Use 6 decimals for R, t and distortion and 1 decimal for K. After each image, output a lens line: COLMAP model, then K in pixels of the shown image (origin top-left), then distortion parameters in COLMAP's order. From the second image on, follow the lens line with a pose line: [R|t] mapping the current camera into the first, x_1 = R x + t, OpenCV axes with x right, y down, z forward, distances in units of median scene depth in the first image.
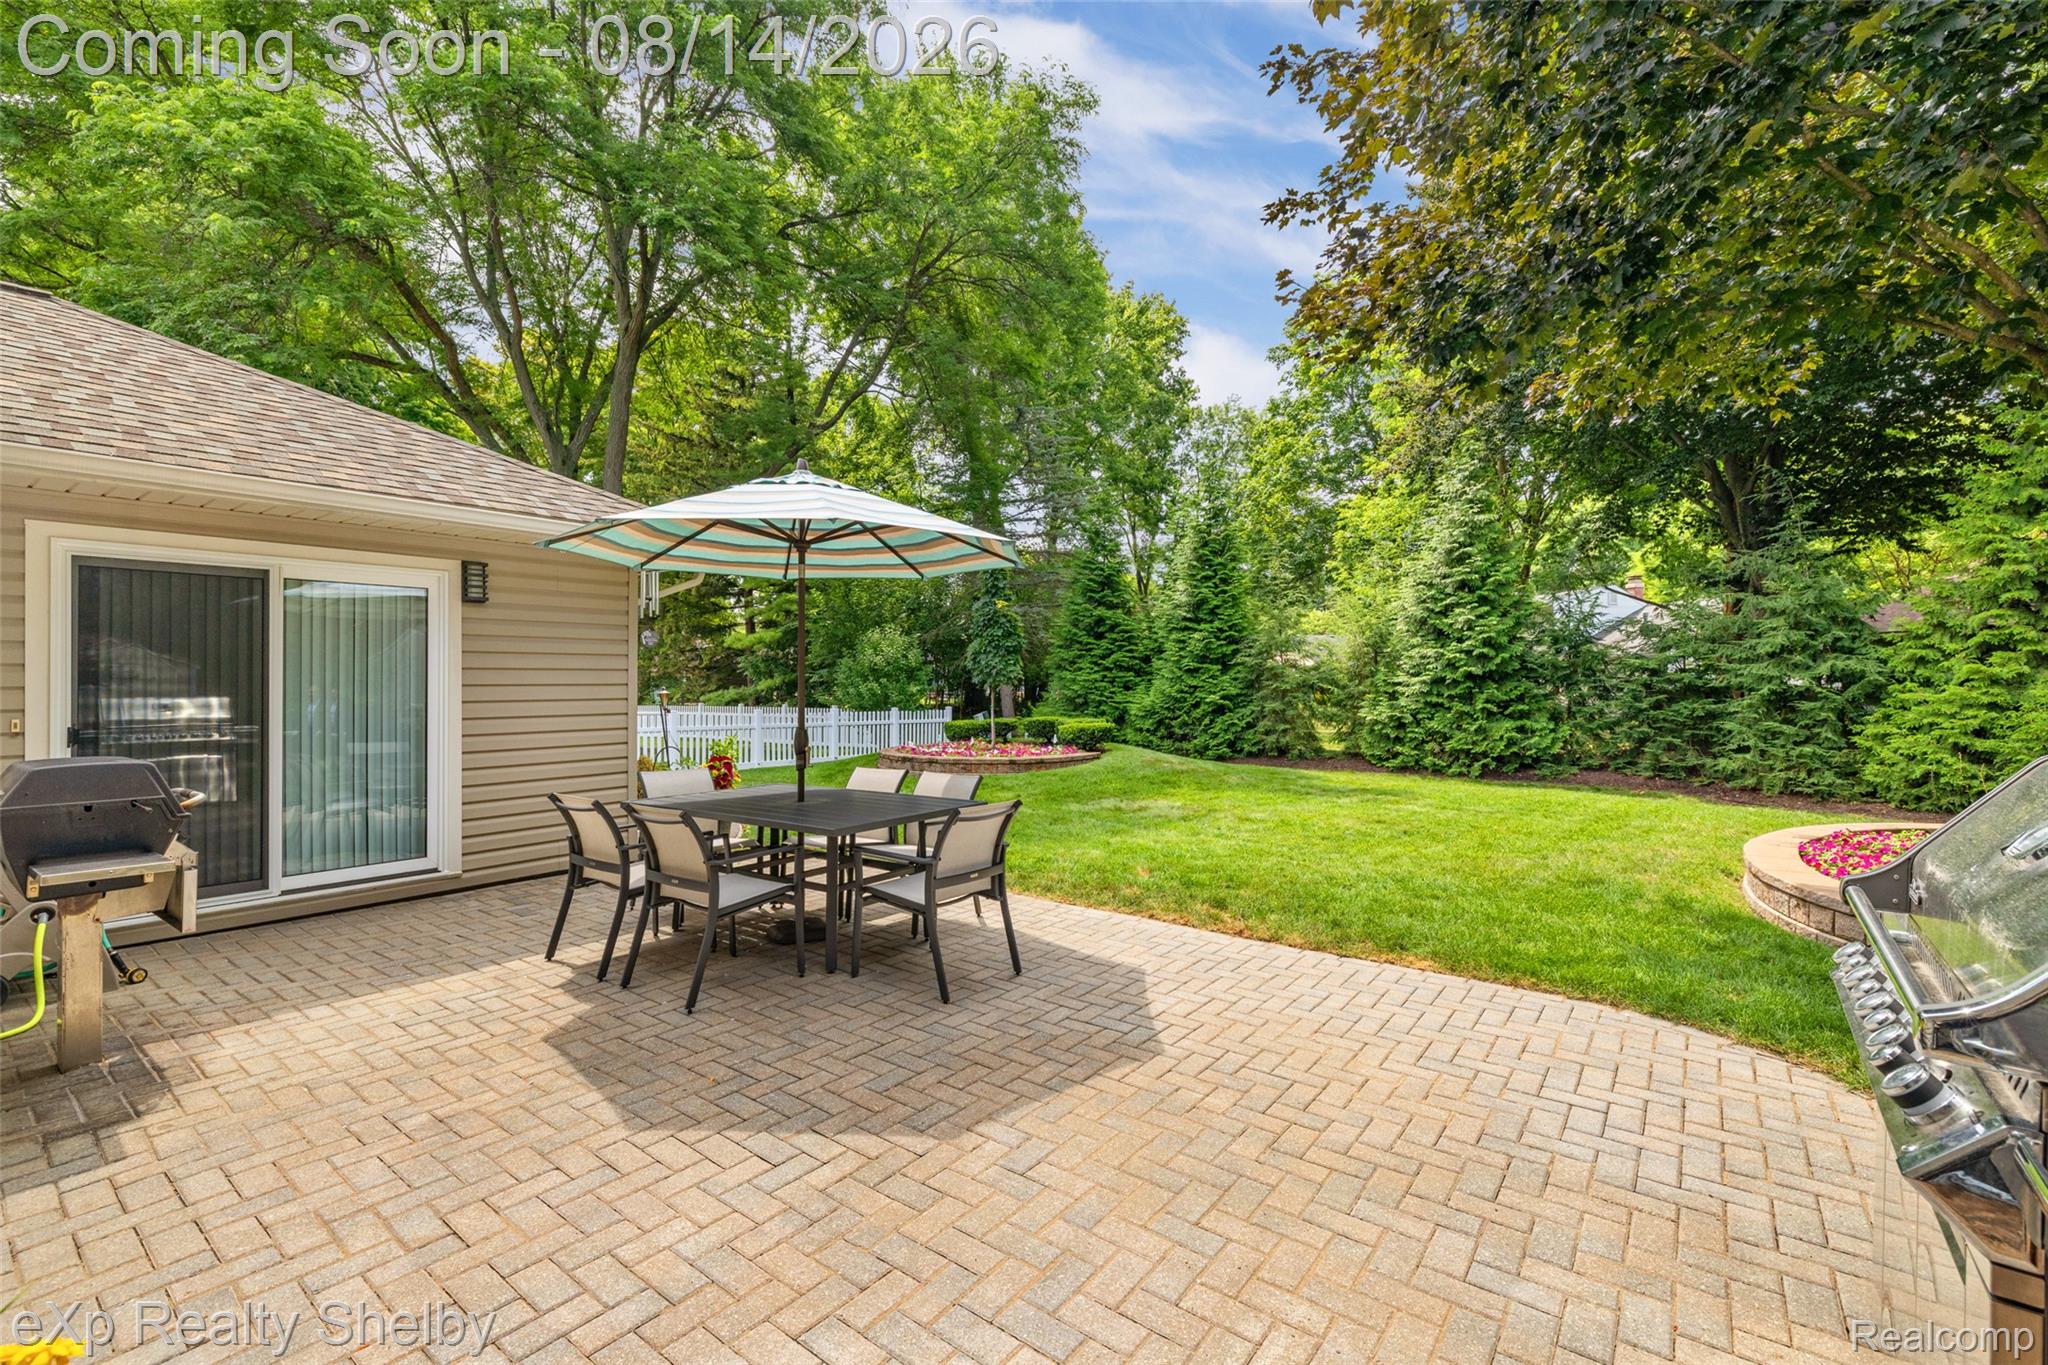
lens RADIAL K [[914.8, 0, 1011.6], [0, 914.8, 688.1], [0, 0, 1]] dist [0.003602, 0.000392]
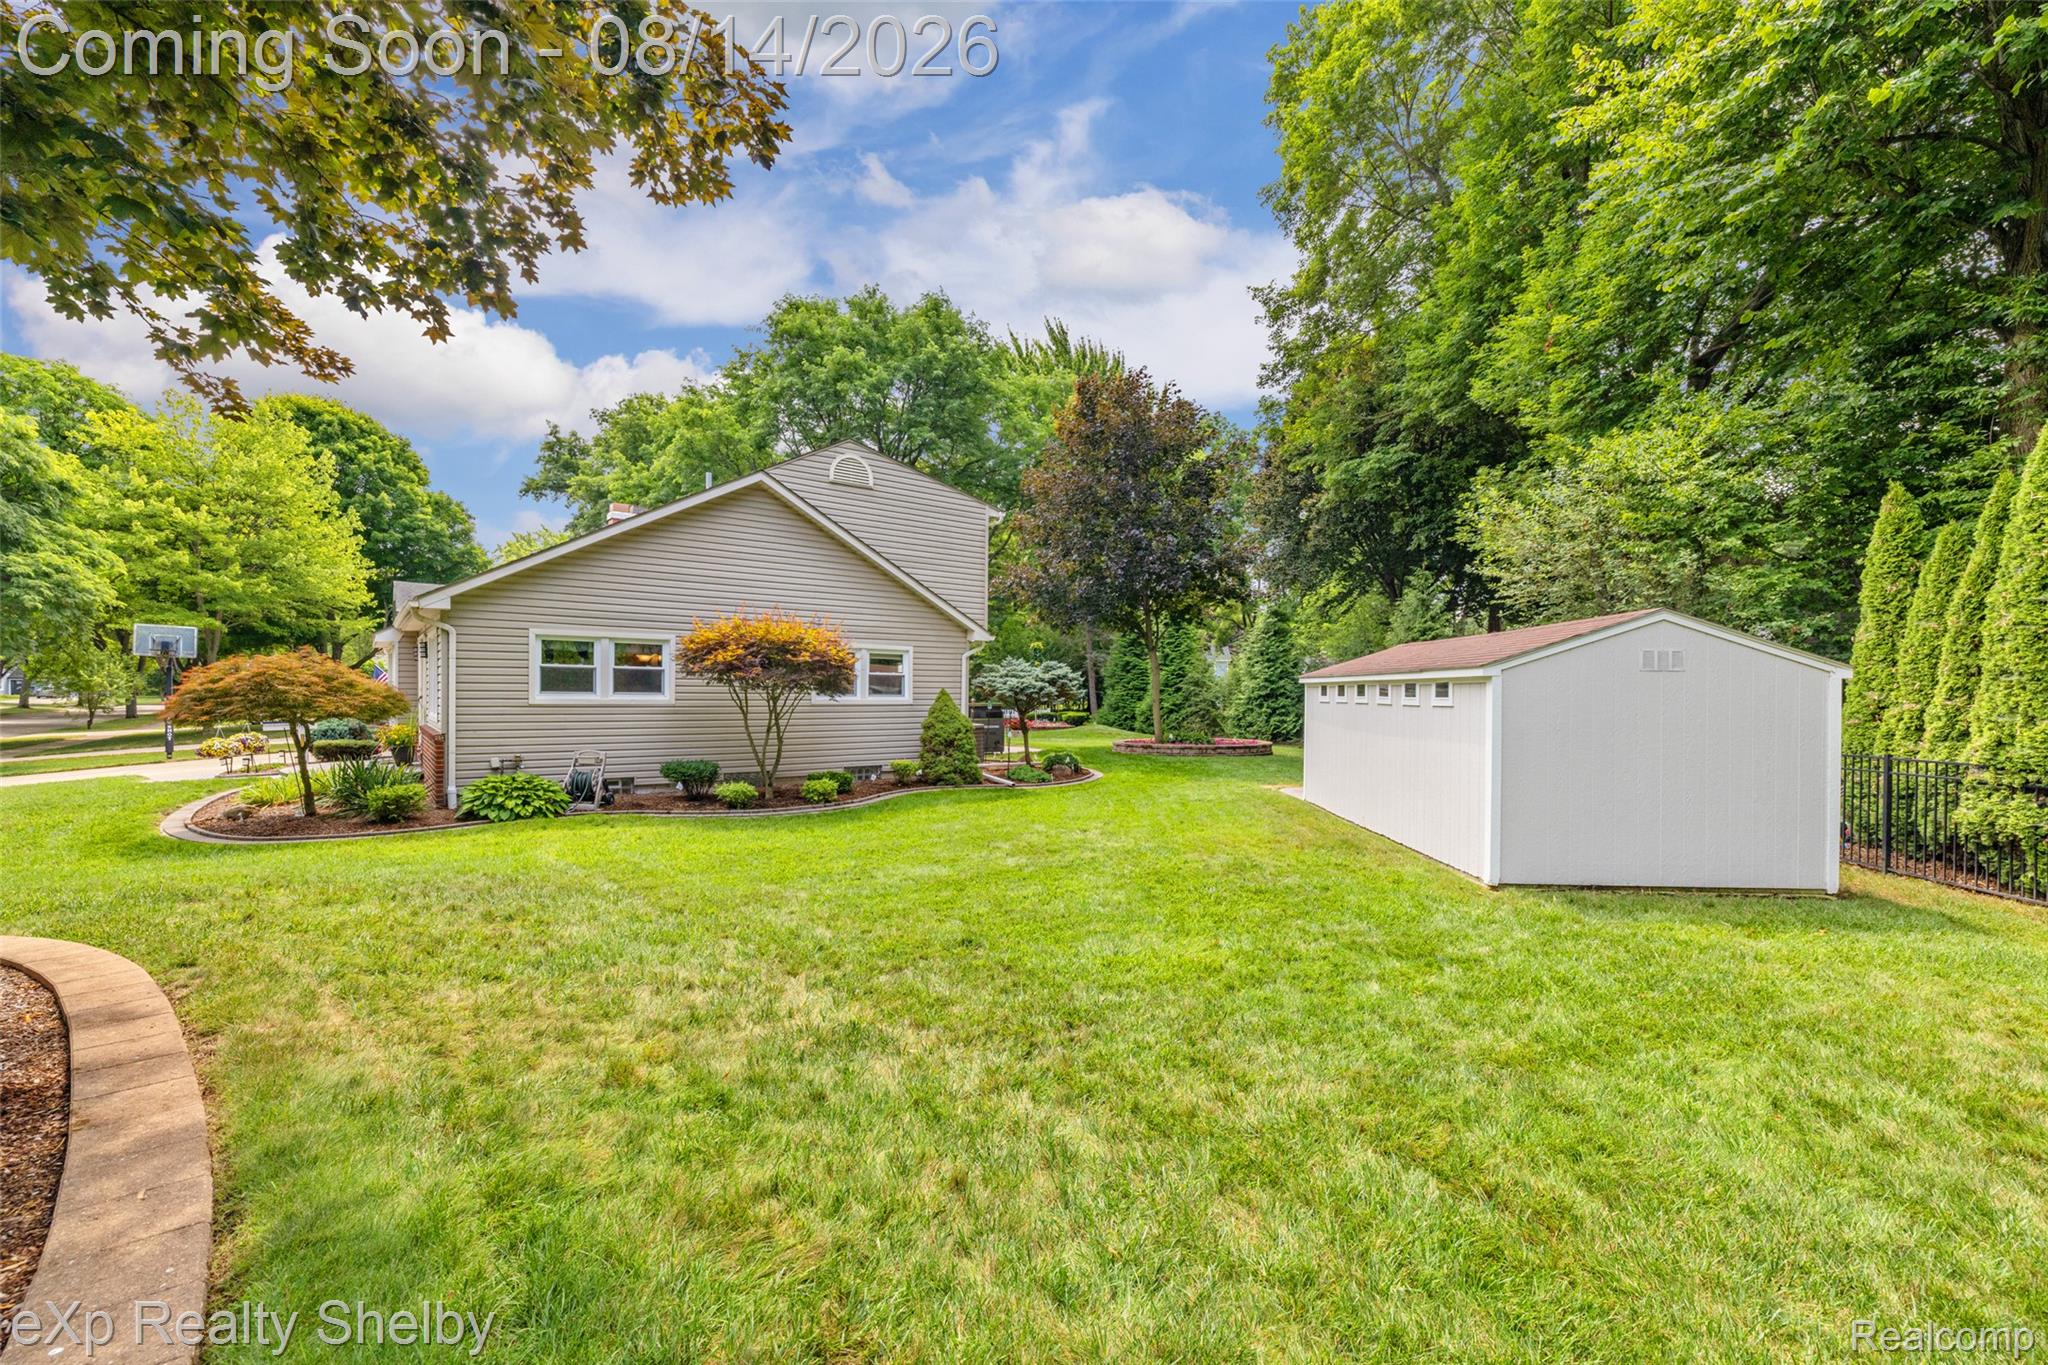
lens RADIAL K [[914.8, 0, 1030.3], [0, 914.8, 699.8], [0, 0, 1]] dist [0.003602, 0.000392]
pose [[0.966585, 0.015464, -0.255878, 0.501568], [-0.016033, 0.999871, -0.000136, 0.005143], [0.255843, 0.004234, 0.966709, -1.130496]]
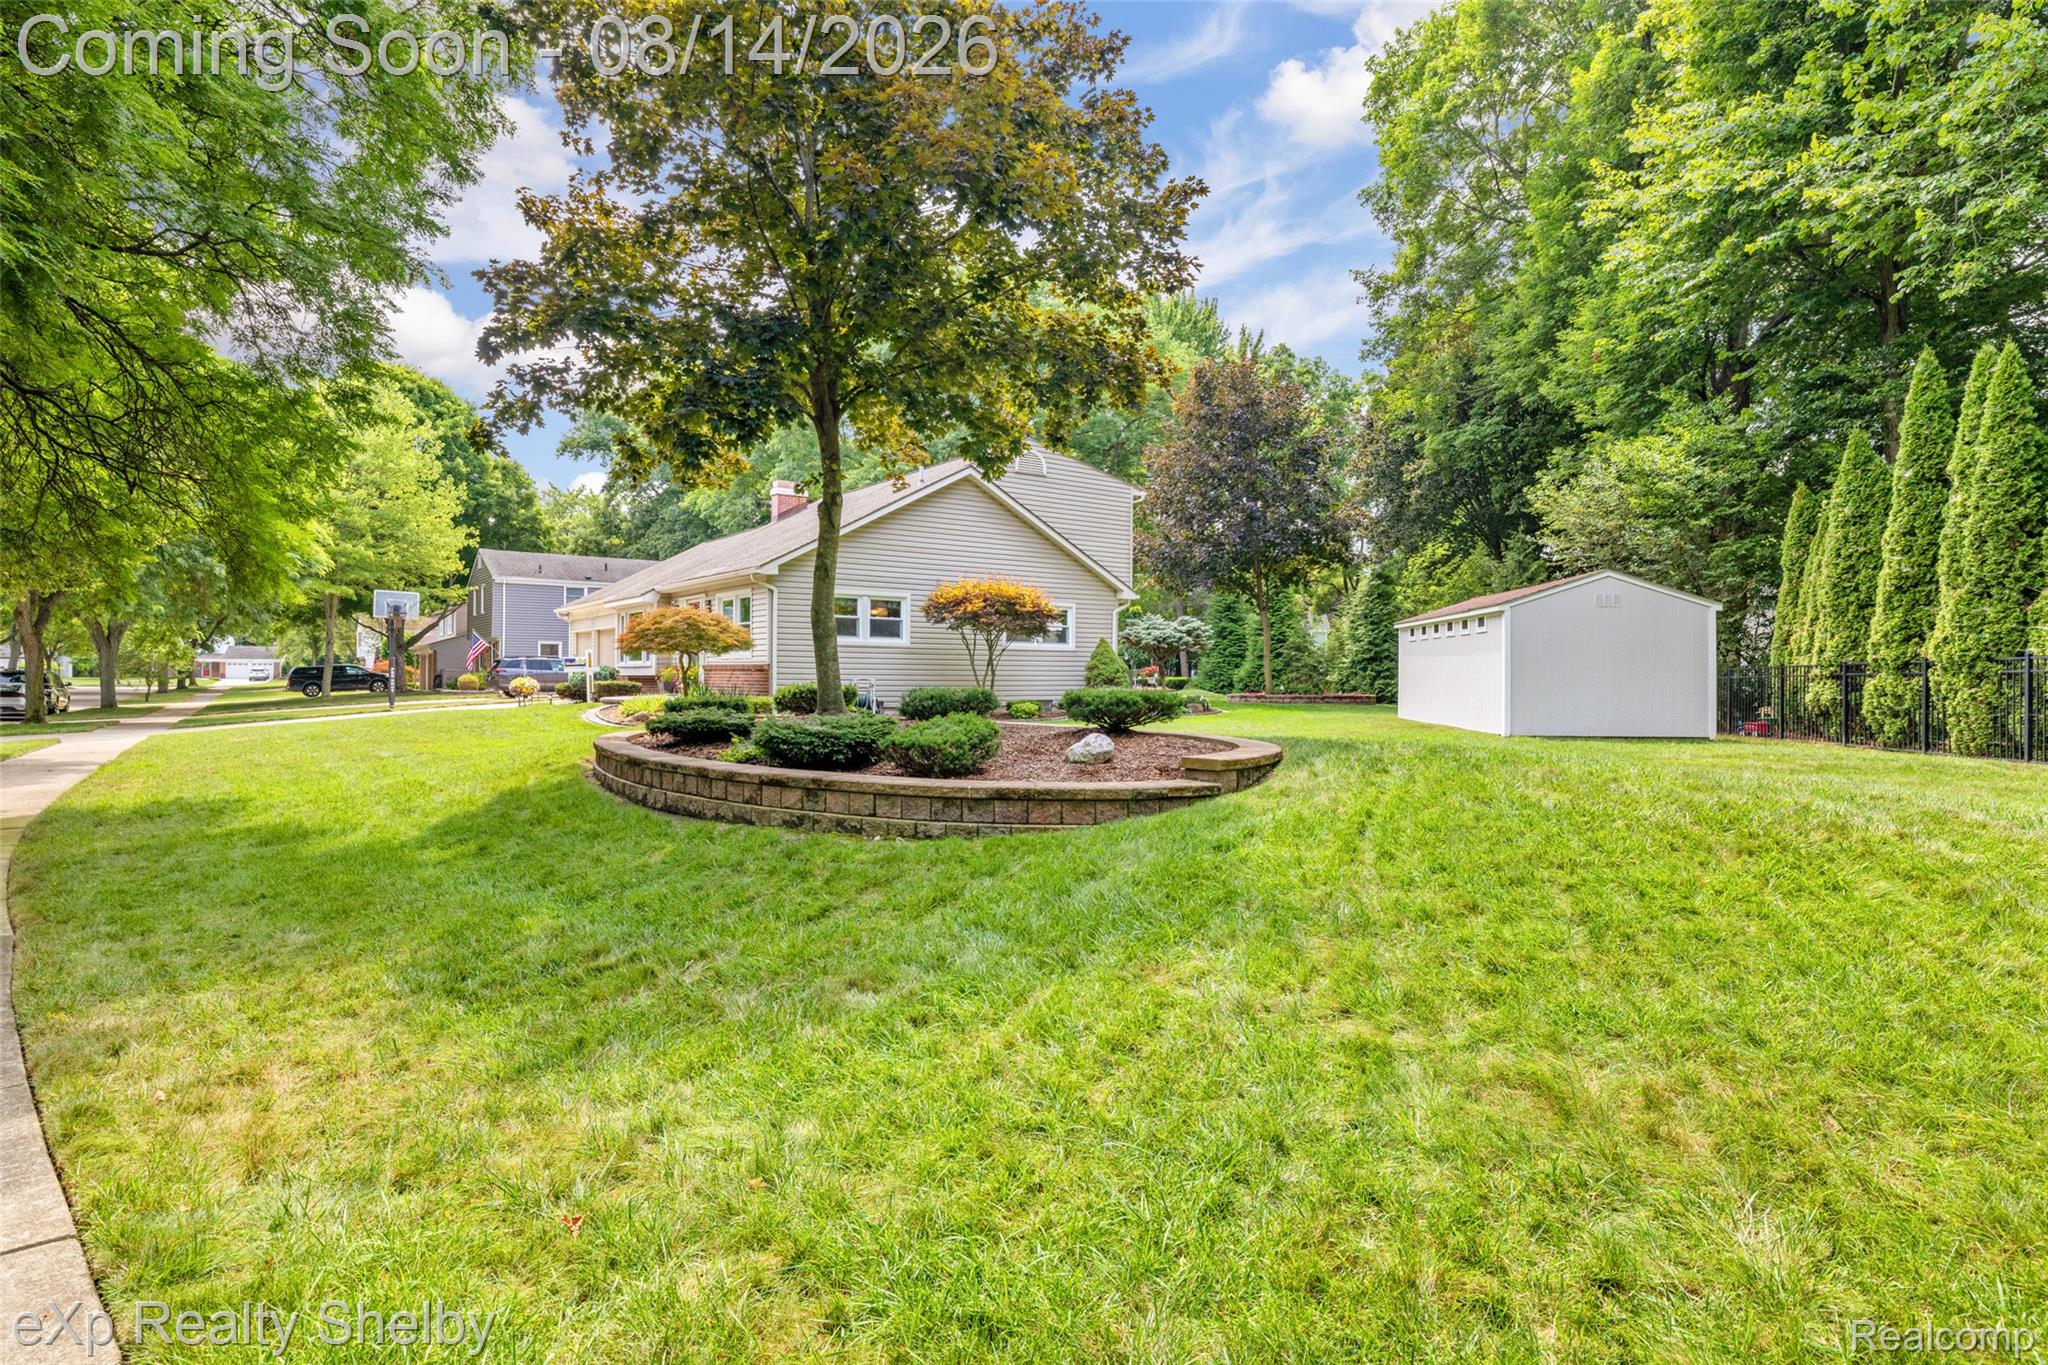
lens RADIAL K [[1174.1, 0, 1020.0], [0, 1174.1, 669.8], [0, 0, 1]] dist [0.004051, -0.000508]
pose [[0.955772, 0.008510, -0.293987, 0.511284], [-0.014164, 0.999753, -0.017107, 0.065997], [0.293768, 0.020514, 0.955656, -1.724444]]
